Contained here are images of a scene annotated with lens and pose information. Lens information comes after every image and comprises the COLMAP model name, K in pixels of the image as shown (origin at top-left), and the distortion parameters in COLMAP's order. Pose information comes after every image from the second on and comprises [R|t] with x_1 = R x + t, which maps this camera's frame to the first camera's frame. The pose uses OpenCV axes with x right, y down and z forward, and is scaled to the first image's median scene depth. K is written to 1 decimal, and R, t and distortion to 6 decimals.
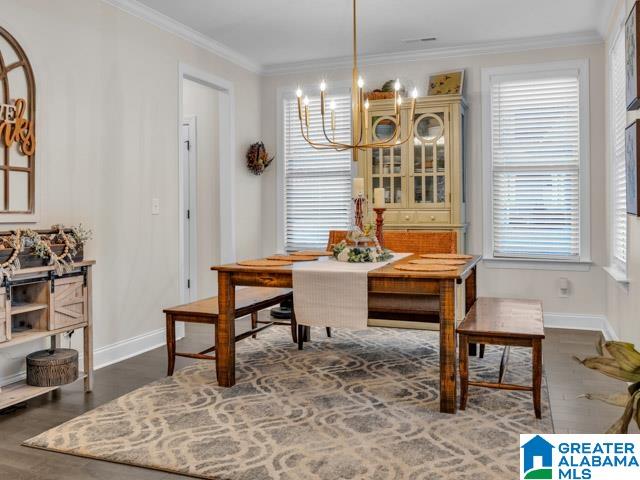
lens RADIAL K [[582.9, 0, 346.3], [0, 582.9, 240.0], [0, 0, 1]] dist [-0.043577, 0.003606]
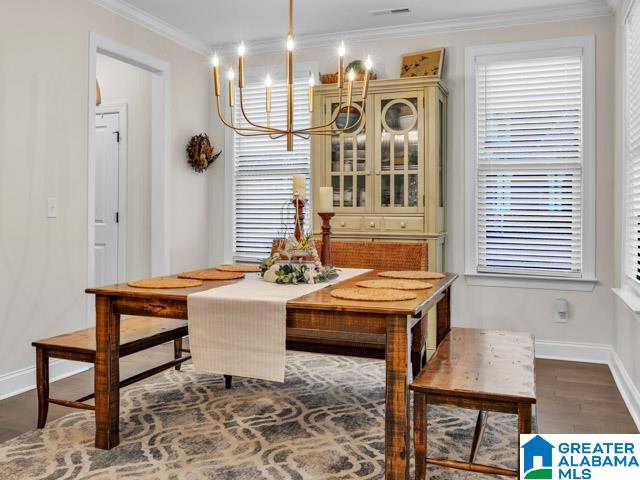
lens RADIAL K [[585.9, 0, 320.0], [0, 585.9, 240.0], [0, 0, 1]] dist [-0.042900, 0.013137]
pose [[0.999398, 0.011945, -0.032567, 0.085220], [-0.012189, 0.999899, -0.007293, -0.013446], [0.032476, 0.007686, 0.999443, 0.240373]]
